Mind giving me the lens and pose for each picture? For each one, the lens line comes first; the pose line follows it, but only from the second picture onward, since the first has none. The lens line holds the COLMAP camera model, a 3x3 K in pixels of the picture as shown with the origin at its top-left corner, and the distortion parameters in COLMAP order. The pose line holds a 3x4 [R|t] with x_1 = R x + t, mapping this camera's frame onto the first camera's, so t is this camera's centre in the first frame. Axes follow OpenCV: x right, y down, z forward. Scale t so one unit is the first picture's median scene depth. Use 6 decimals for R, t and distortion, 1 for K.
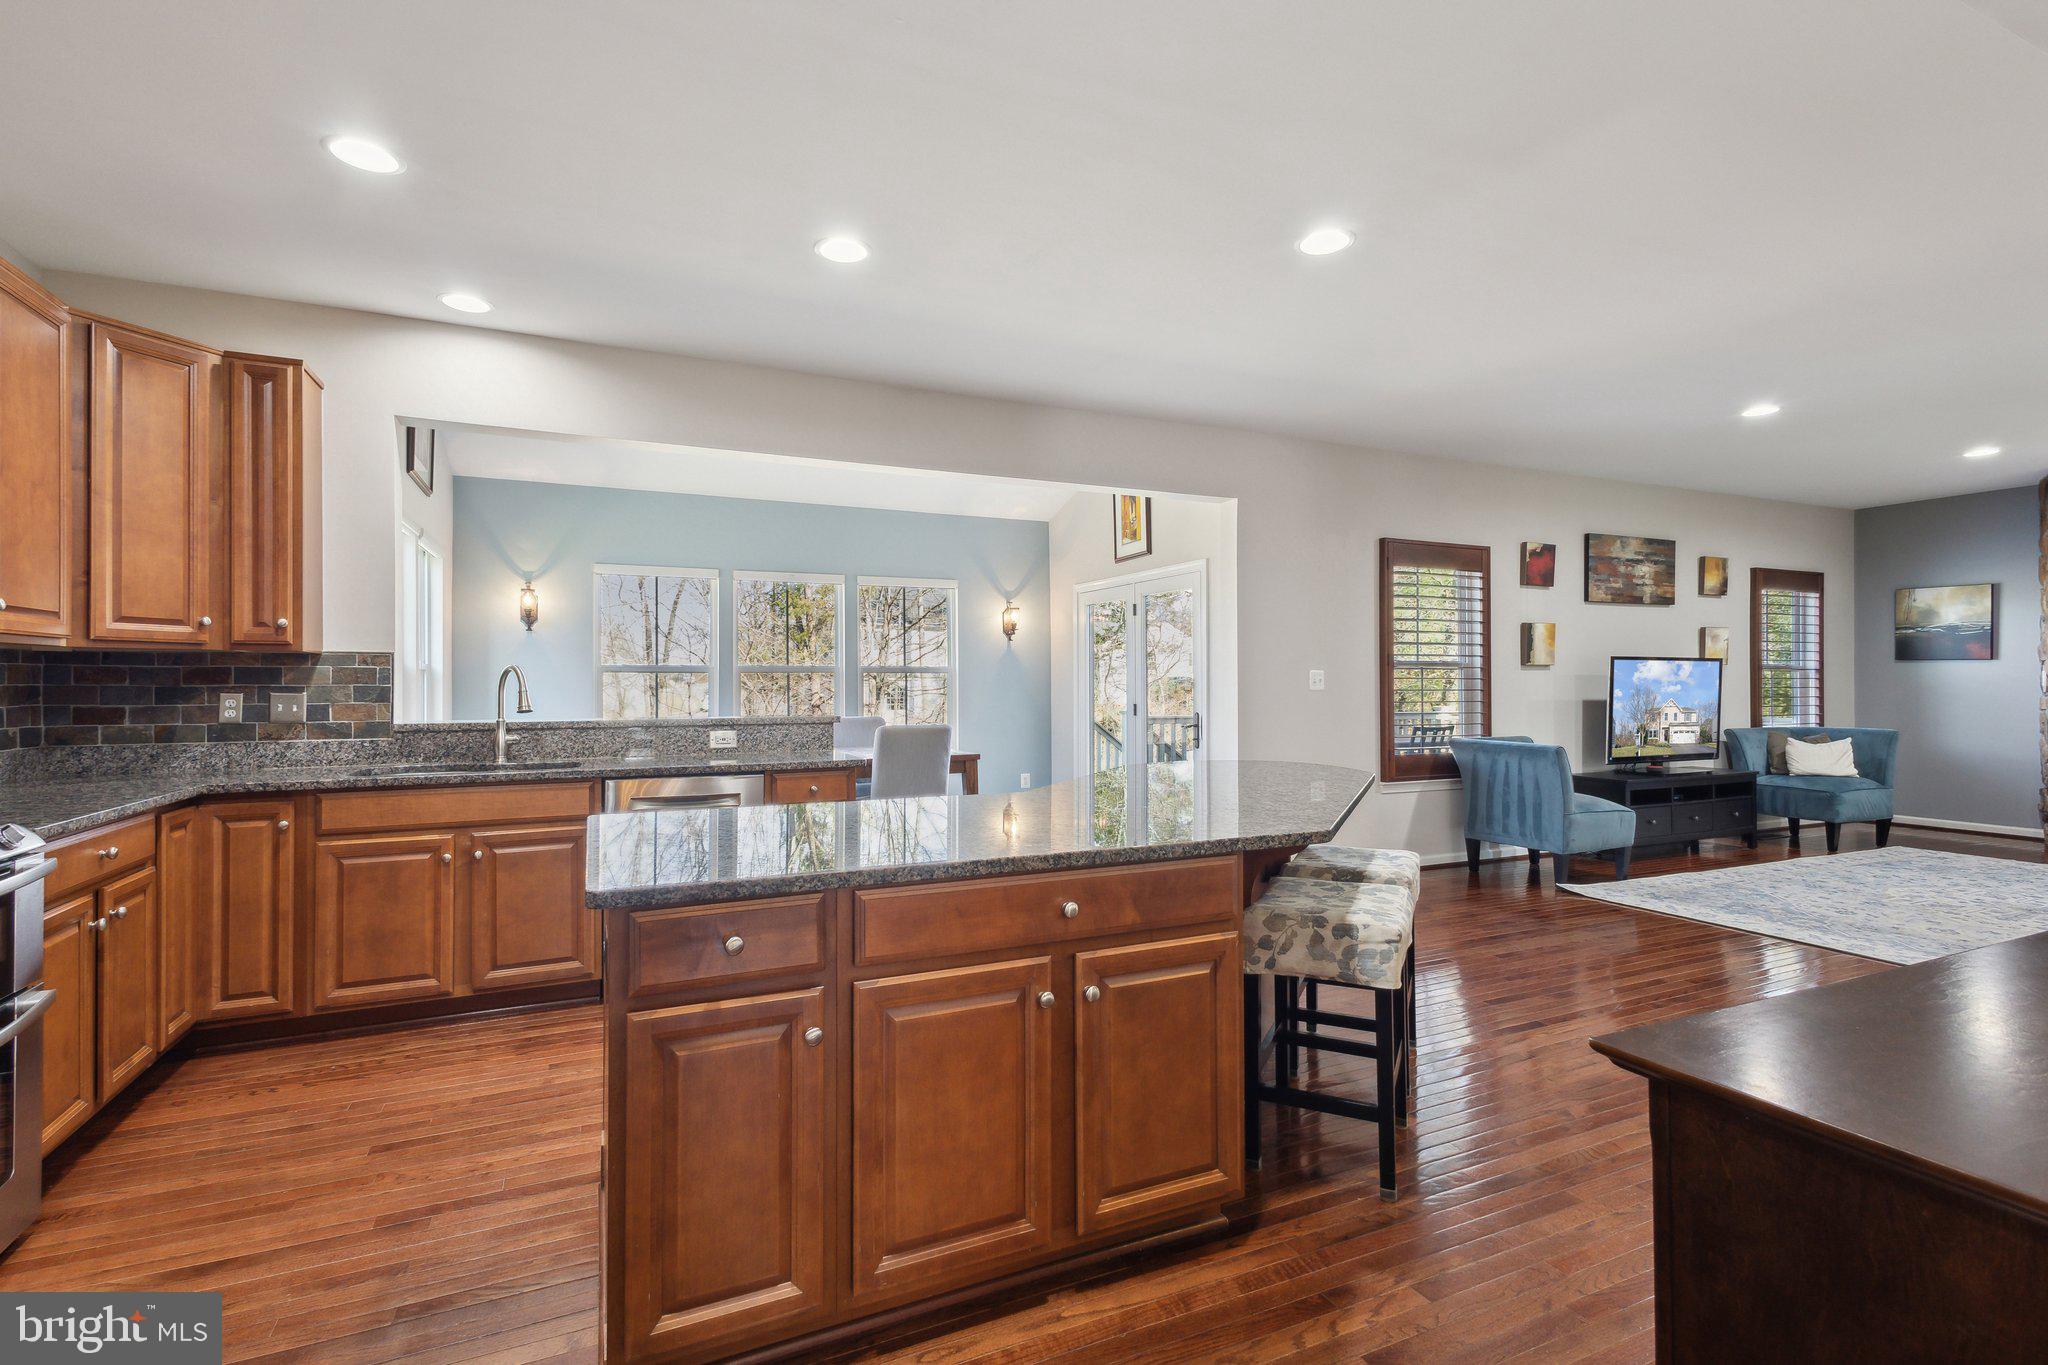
lens RADIAL K [[951.4, 0, 1020.7], [0, 951.4, 678.7], [0, 0, 1]] dist [0.016220, -0.000522]
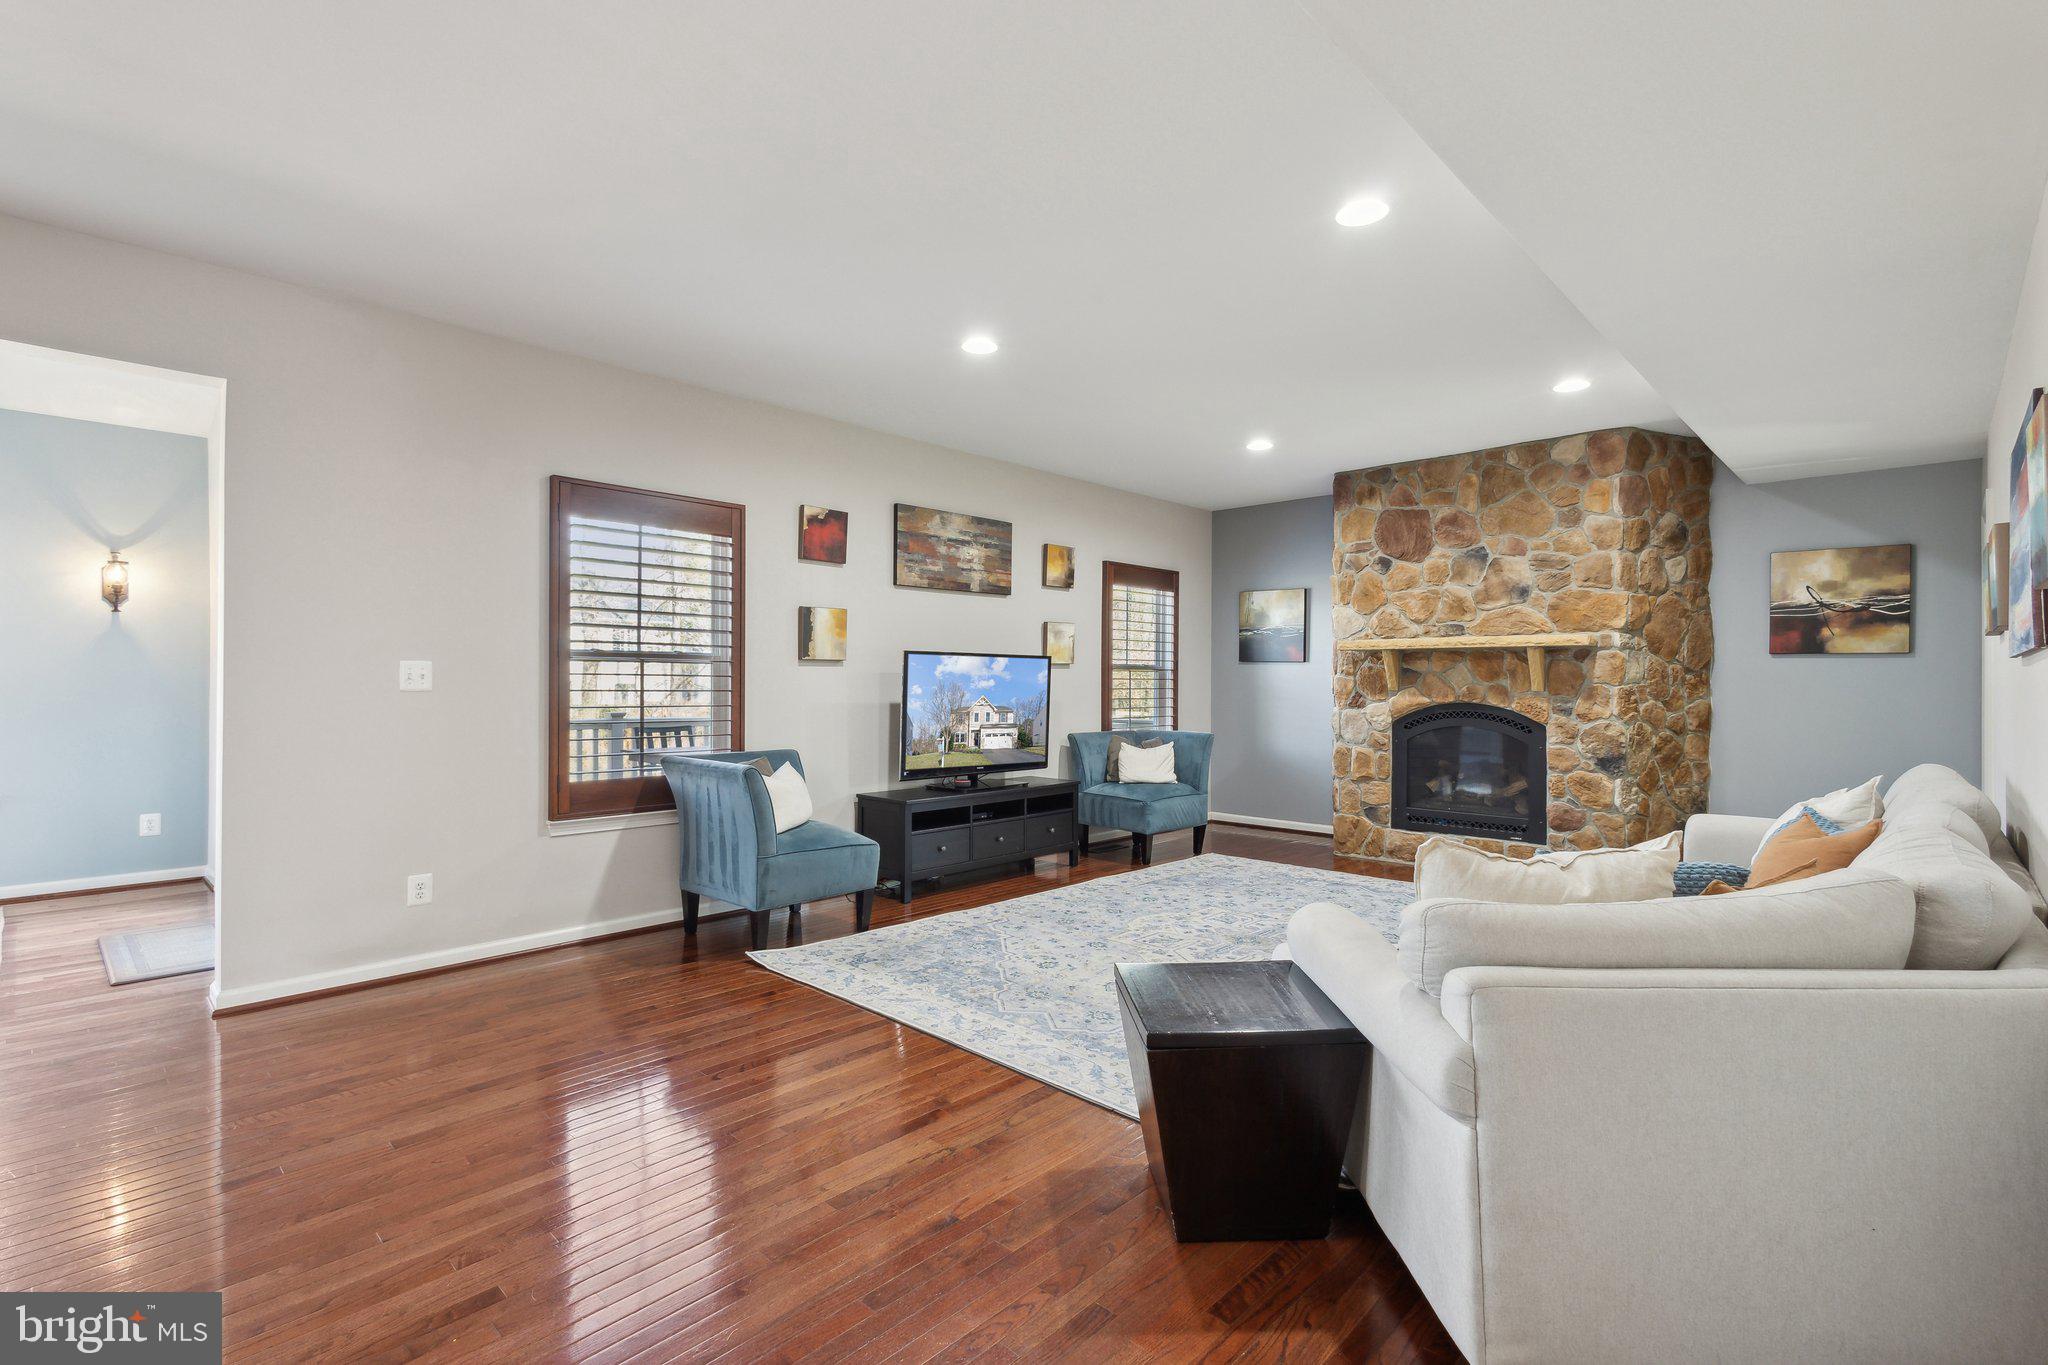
lens RADIAL K [[951.4, 0, 1020.7], [0, 951.4, 678.7], [0, 0, 1]] dist [0.016220, -0.000522]
pose [[0.929865, 0.007708, 0.367819, 0.478411], [-0.008656, 0.999962, 0.000927, -0.000773], [-0.367798, -0.004046, 0.929897, 0.230025]]
